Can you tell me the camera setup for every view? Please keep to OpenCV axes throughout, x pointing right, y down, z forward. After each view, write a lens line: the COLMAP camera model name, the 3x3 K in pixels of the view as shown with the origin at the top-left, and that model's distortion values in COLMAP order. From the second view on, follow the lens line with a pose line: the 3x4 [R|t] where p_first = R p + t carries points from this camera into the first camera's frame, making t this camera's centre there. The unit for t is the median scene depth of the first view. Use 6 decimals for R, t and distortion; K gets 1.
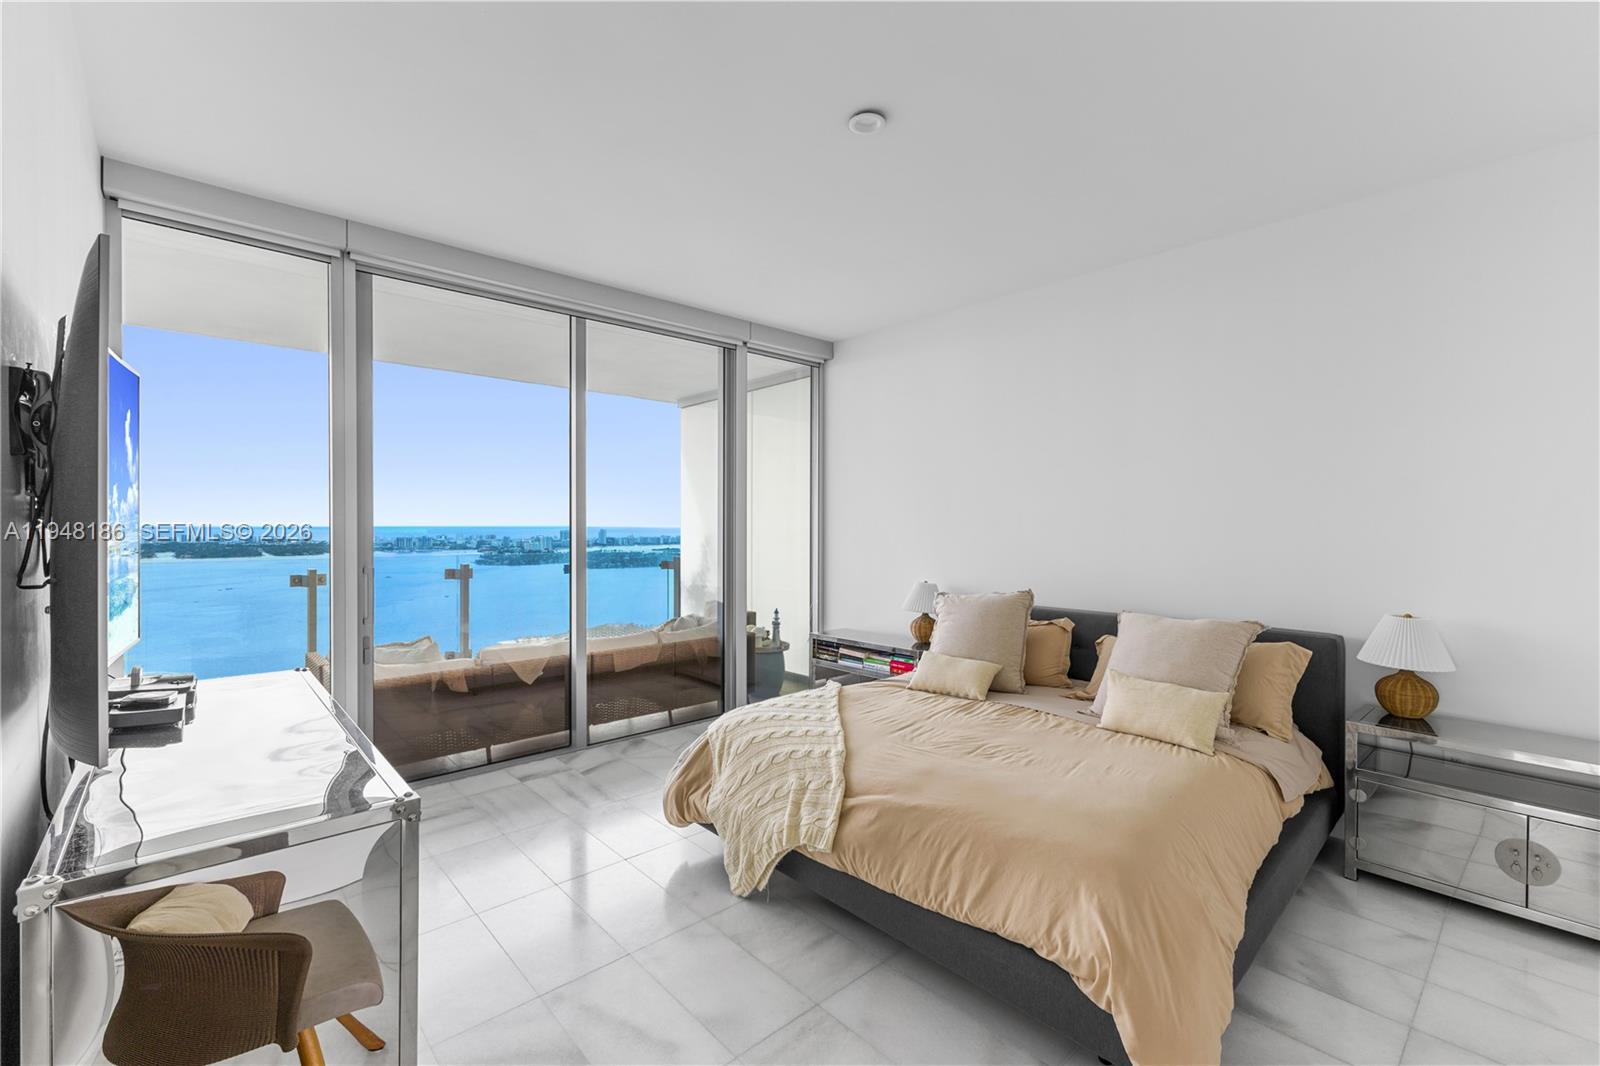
lens RADIAL K [[696.5, 0, 793.3], [0, 696.5, 536.3], [0, 0, 1]] dist [0.015366, -0.000423]
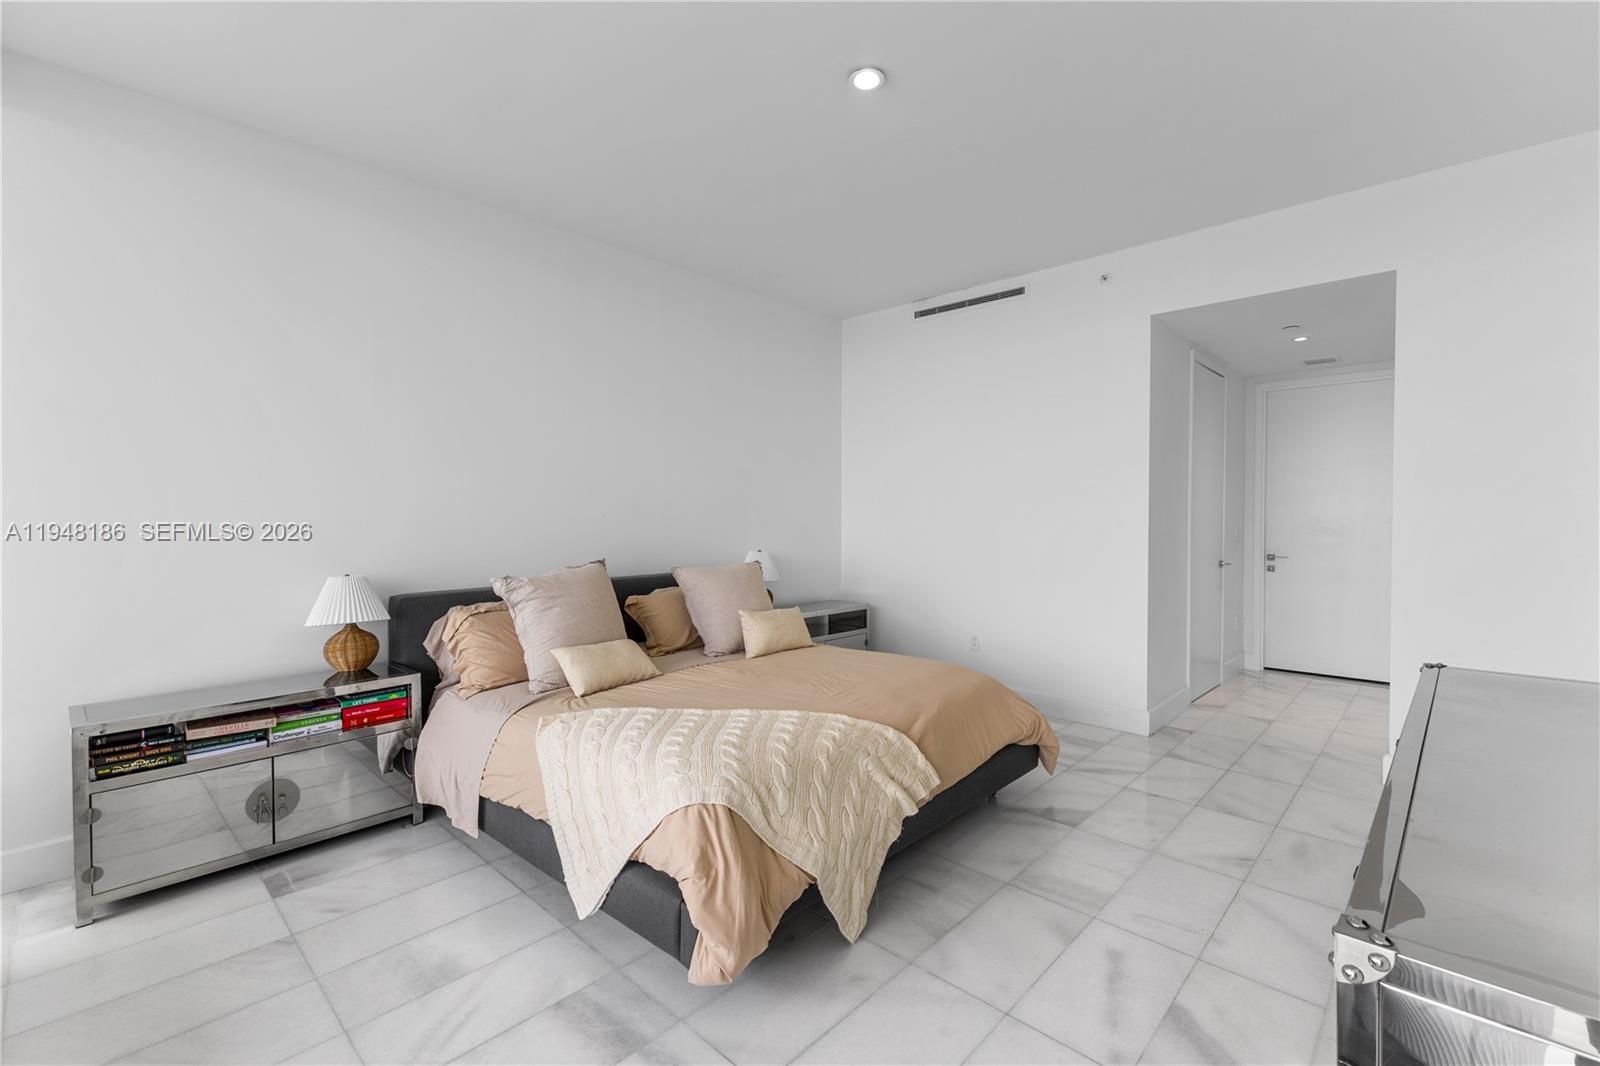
lens RADIAL K [[716.4, 0, 800.0], [0, 716.4, 533.0], [0, 0, 1]] dist [-0.000540, -0.000061]
pose [[-0.095363, -0.027864, 0.995053, -0.679460], [0.024911, 0.999228, 0.030368, 0.023105], [-0.995131, 0.027684, -0.094595, 0.885185]]
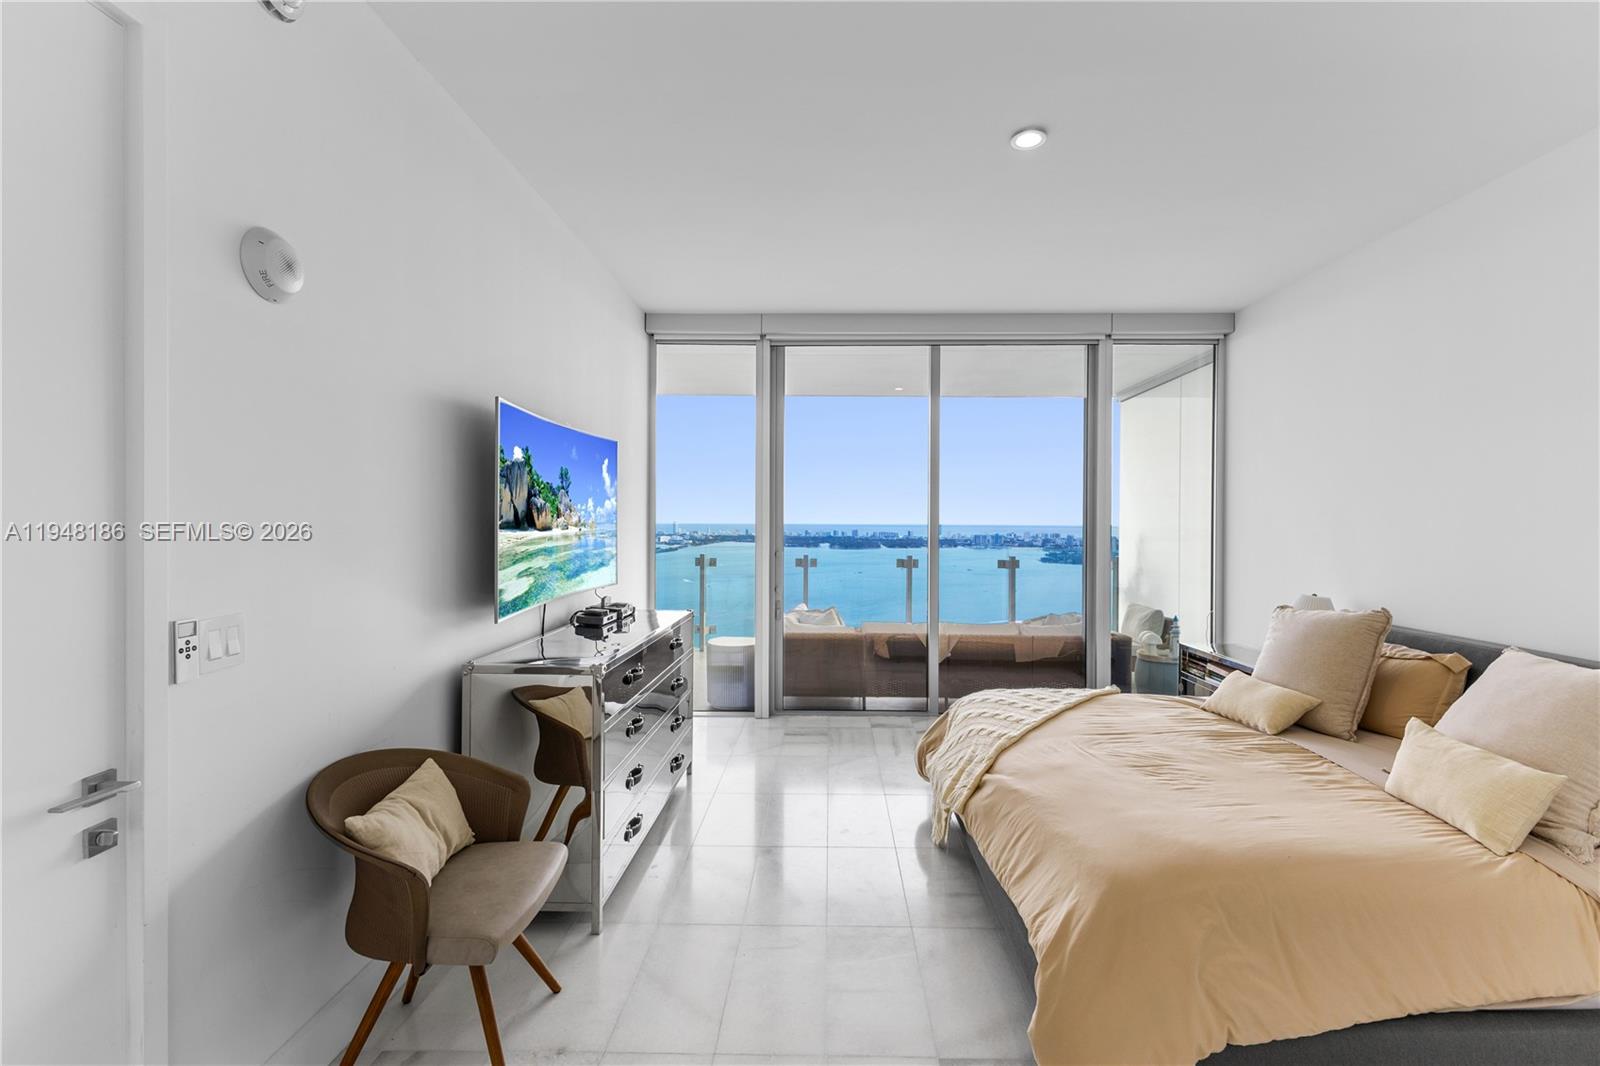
lens RADIAL K [[692.4, 0, 800.8], [0, 692.4, 527.4], [0, 0, 1]] dist [0.014370, -0.000029]
pose [[0.725563, 0.009101, -0.688096, 0.426500], [-0.017162, 0.999841, -0.004872, 0.002588], [0.687942, 0.015344, 0.725603, 0.009959]]
